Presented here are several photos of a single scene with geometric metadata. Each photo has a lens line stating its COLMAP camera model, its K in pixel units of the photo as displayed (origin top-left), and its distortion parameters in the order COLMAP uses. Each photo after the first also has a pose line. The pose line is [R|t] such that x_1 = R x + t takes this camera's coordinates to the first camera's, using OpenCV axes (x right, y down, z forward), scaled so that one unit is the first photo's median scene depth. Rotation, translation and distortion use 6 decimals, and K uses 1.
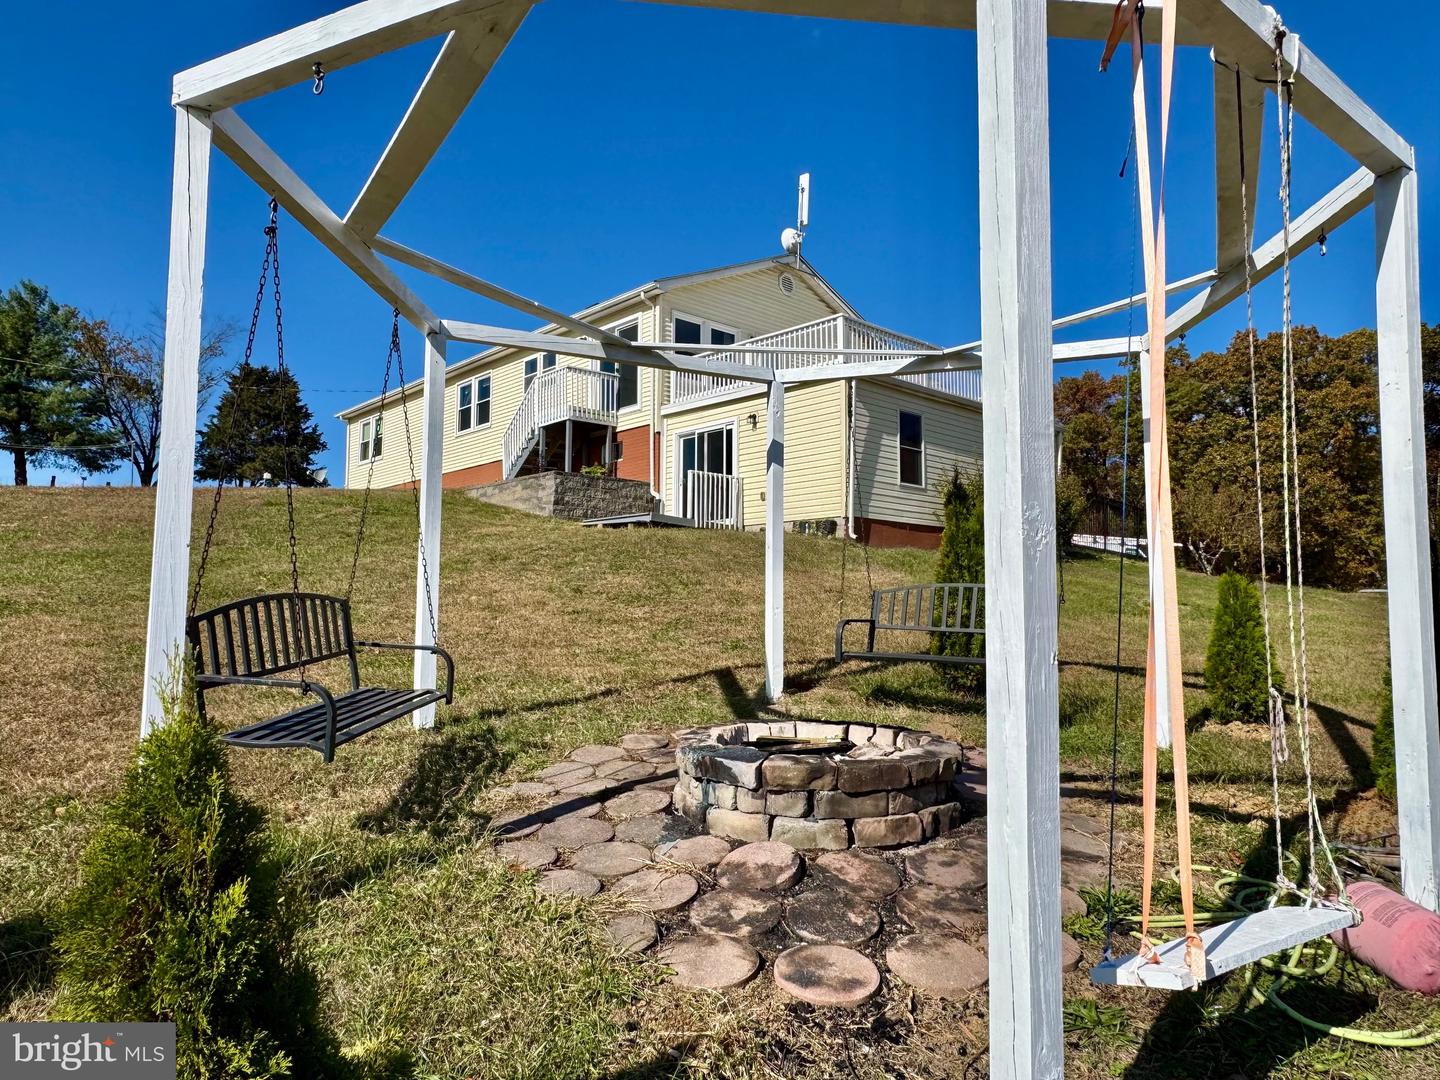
lens RADIAL K [[945.8, 0, 720.0], [0, 945.8, 540.0], [0, 0, 1]] dist [0.001882, 0.000785]
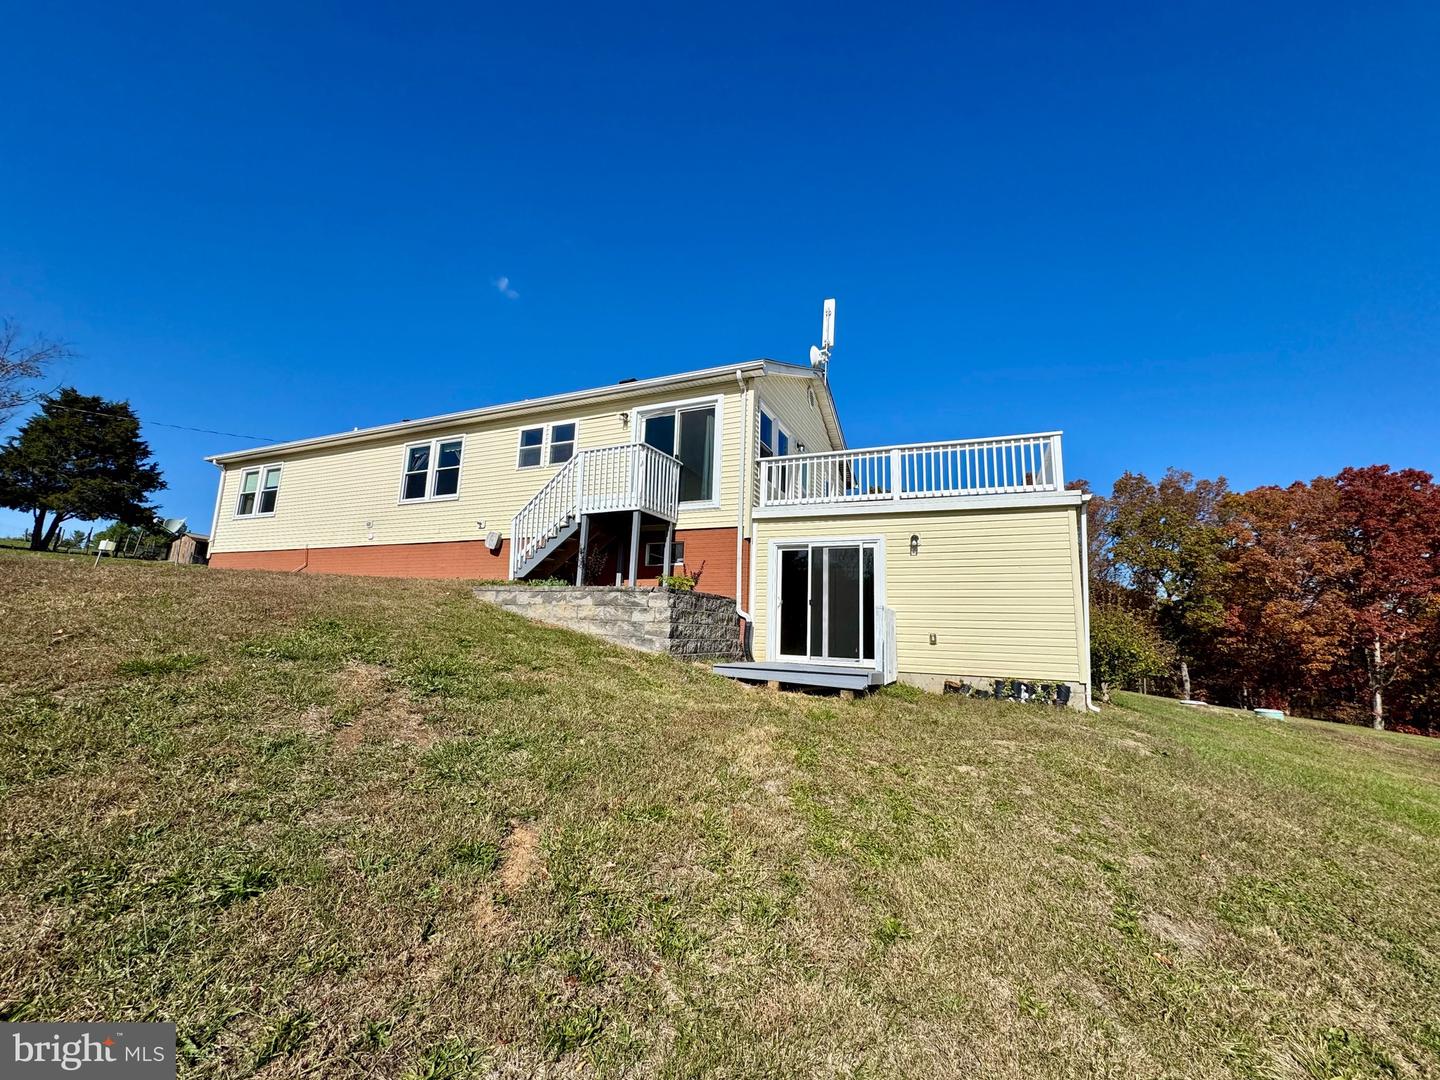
lens RADIAL K [[580.9, 0, 727.1], [0, 580.9, 541.0], [0, 0, 1]] dist [0.000828, 0.000099]
pose [[0.916990, 0.091800, 0.388203, -0.270235], [-0.062974, 0.994271, -0.086366, -0.064709], [-0.393908, 0.054751, 0.917518, 0.524968]]
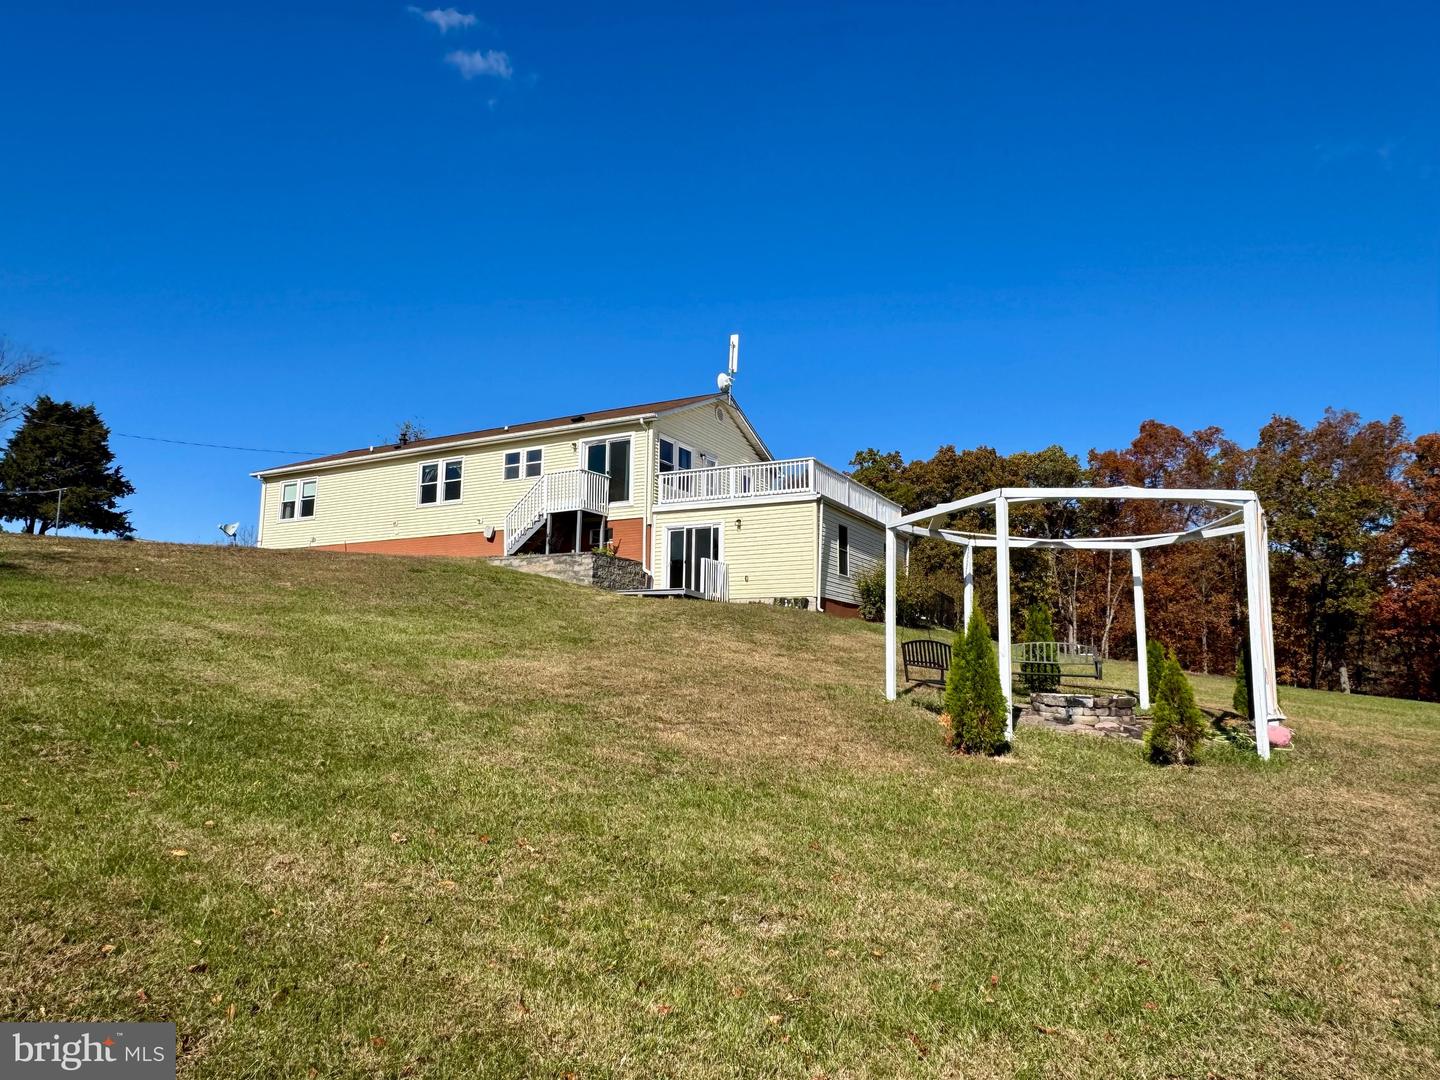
lens RADIAL K [[945.8, 0, 720.0], [0, 945.8, 540.0], [0, 0, 1]] dist [0.001882, 0.000785]
pose [[0.948689, 0.055437, 0.311315, -0.371108], [-0.035469, 0.996955, -0.069446, -0.003770], [-0.314217, 0.054841, 0.947766, -0.275451]]
